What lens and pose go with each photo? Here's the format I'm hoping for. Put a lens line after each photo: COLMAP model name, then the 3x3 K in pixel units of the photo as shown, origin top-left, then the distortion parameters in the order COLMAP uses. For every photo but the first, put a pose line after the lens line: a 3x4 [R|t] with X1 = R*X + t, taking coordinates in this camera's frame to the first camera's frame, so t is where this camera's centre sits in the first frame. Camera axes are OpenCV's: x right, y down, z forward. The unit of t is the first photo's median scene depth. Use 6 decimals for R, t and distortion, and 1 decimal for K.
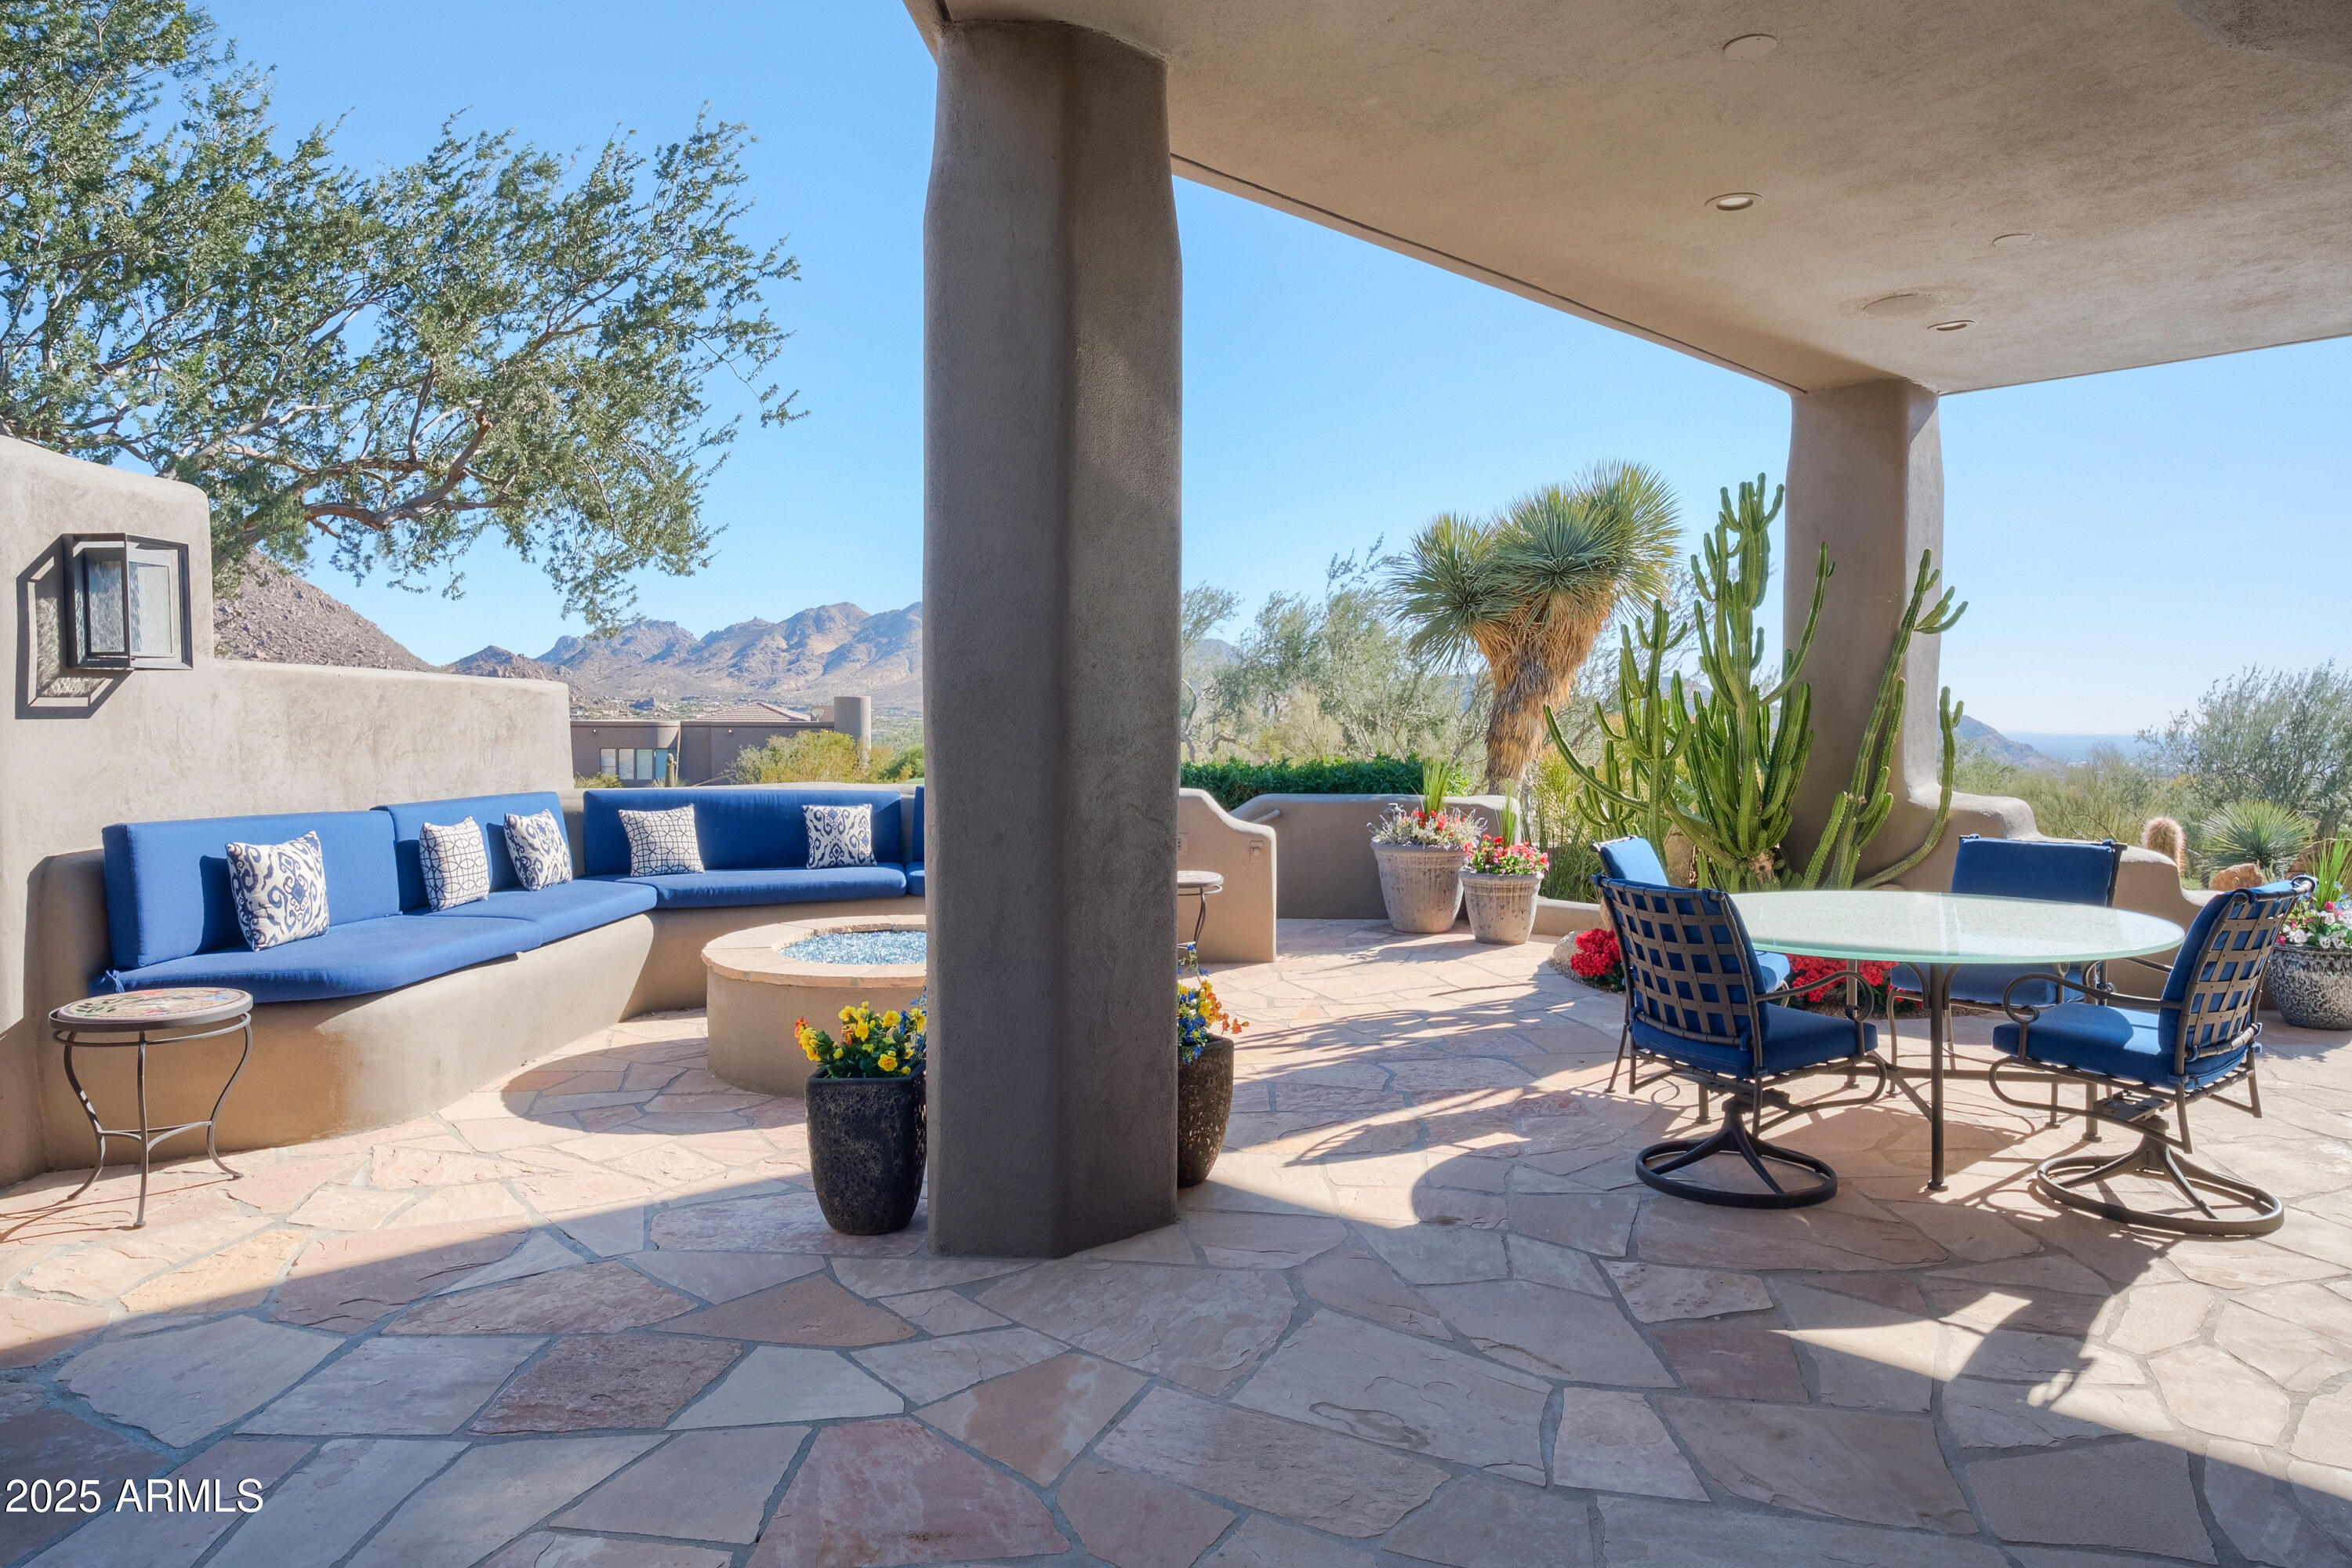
lens RADIAL K [[1365.3, 0, 1215.7], [0, 1365.3, 770.9], [0, 0, 1]] dist [-0.013946, 0.000624]
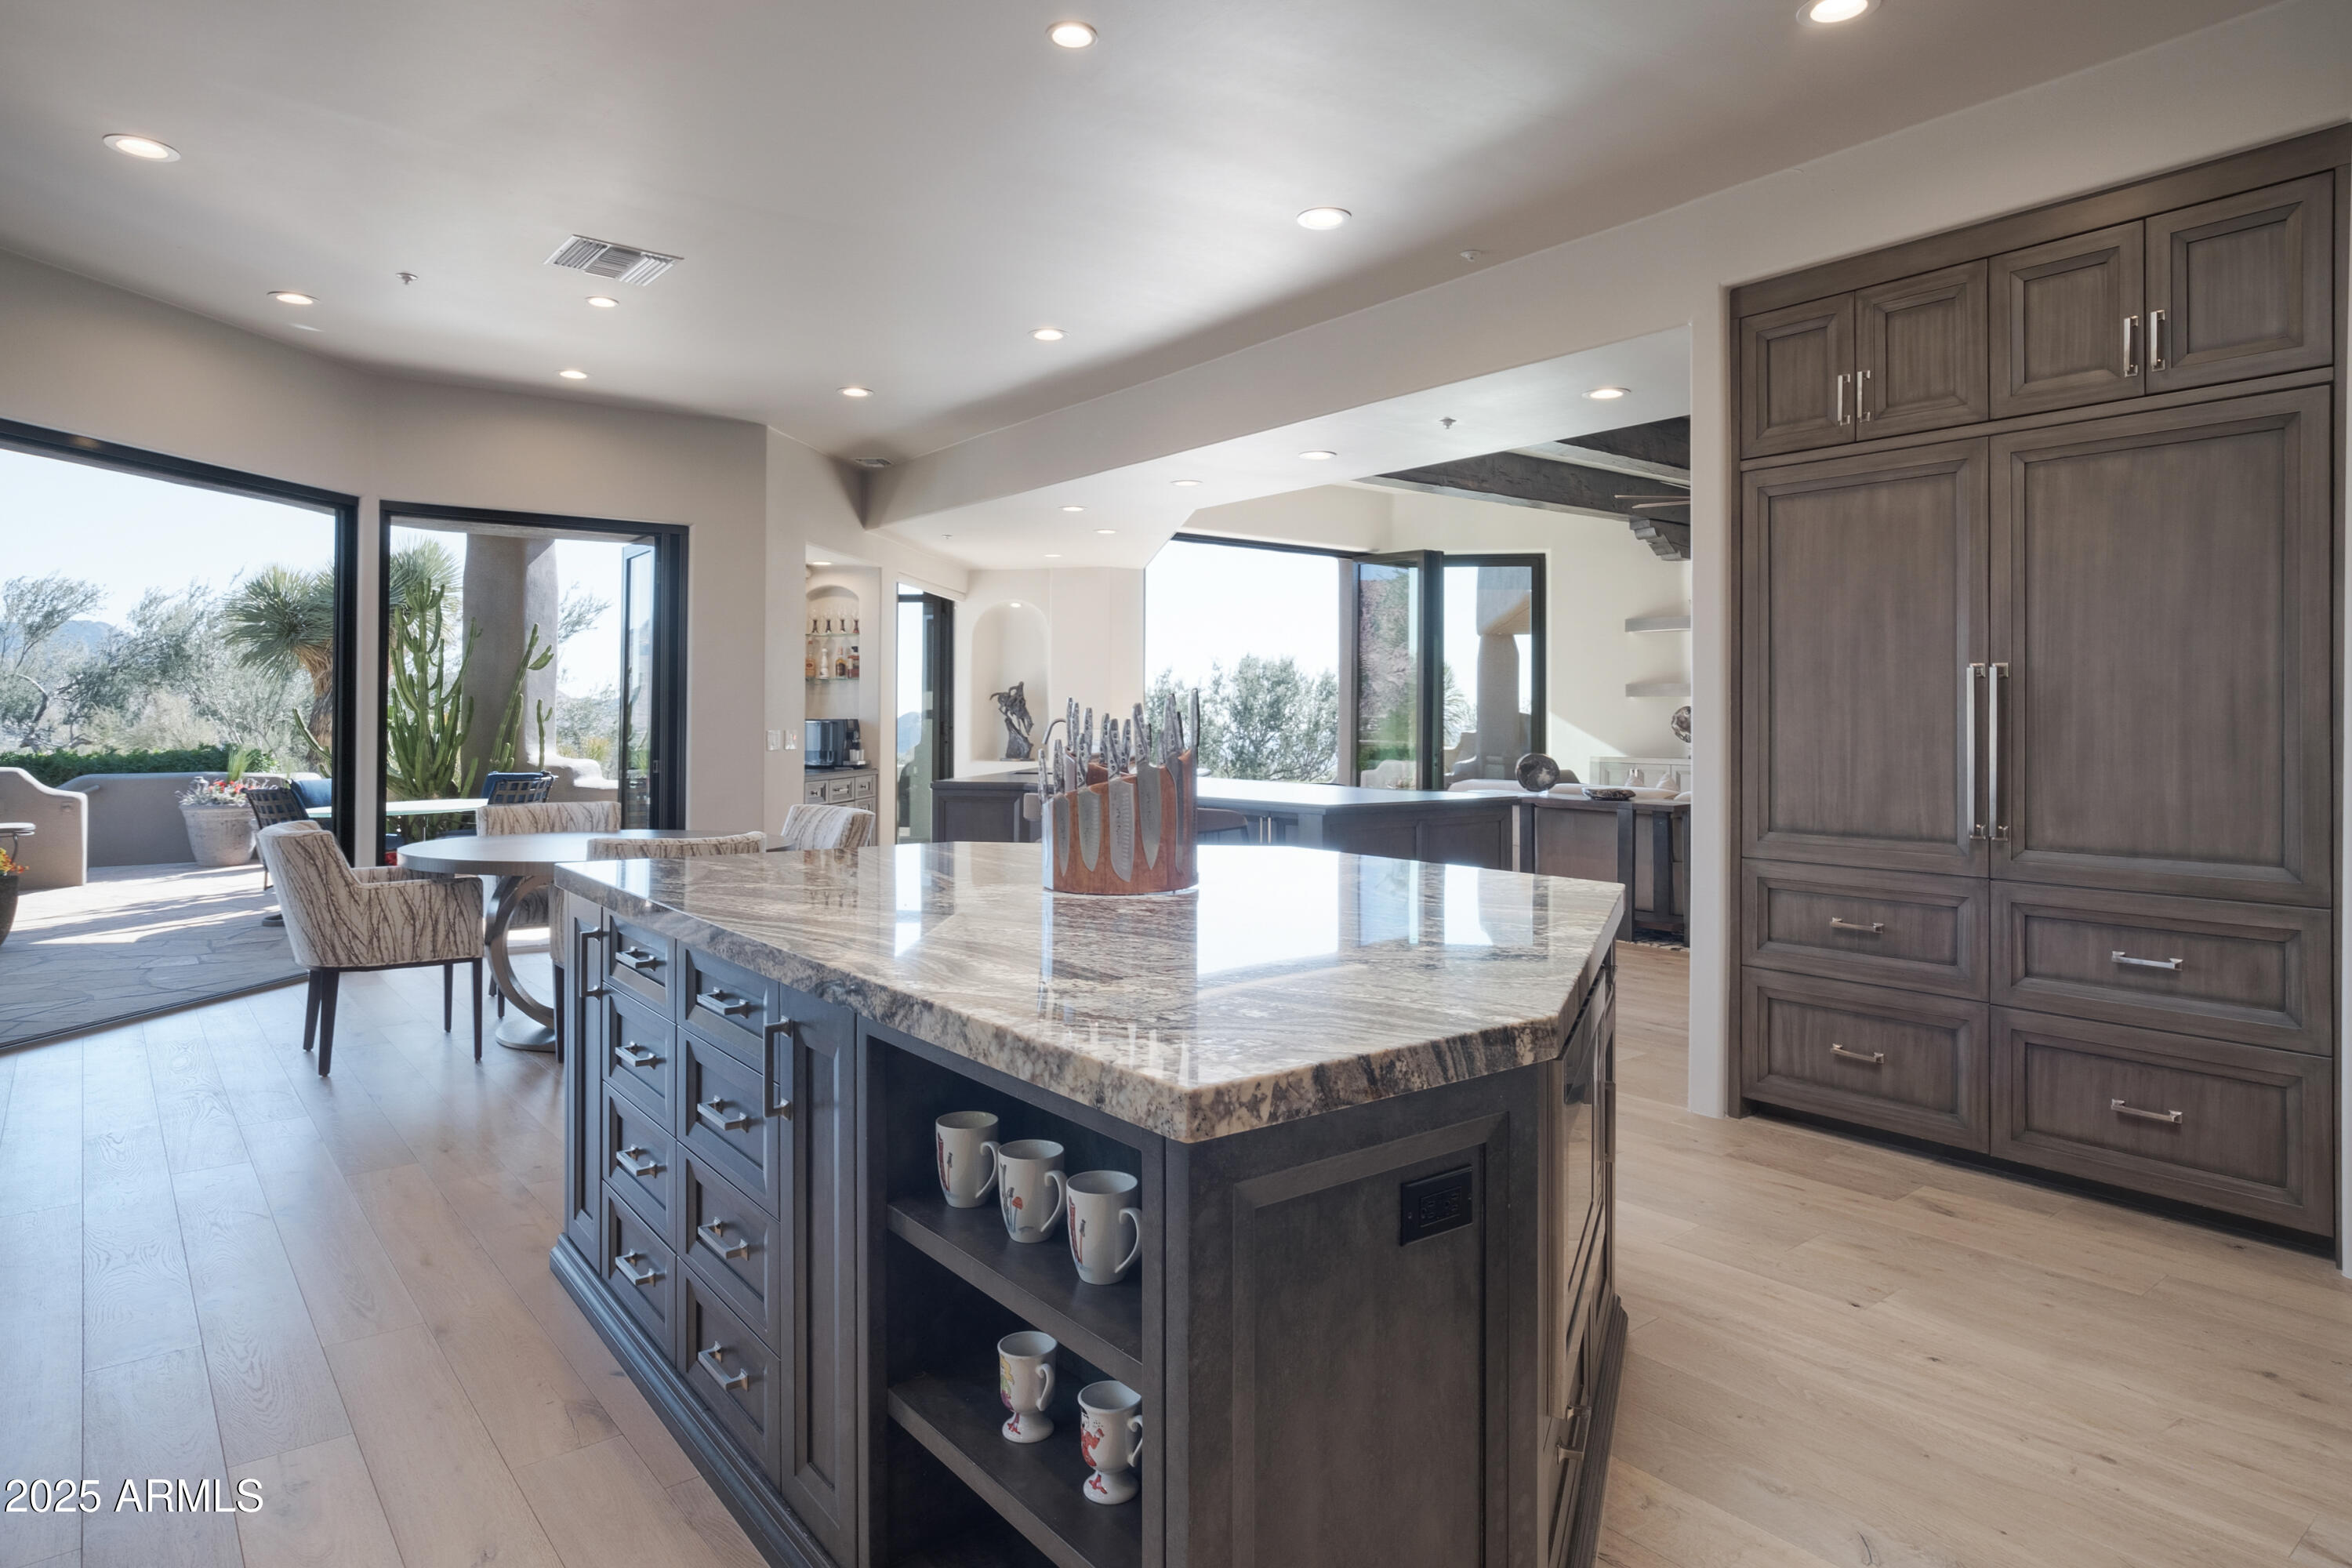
lens RADIAL K [[1365.3, 0, 1215.7], [0, 1365.3, 770.9], [0, 0, 1]] dist [-0.013946, 0.000624]
pose [[0.773215, -0.020999, 0.633796, 0.055862], [0.023093, 0.999721, 0.004951, 0.035577], [-0.633723, 0.010808, 0.773485, -0.759229]]
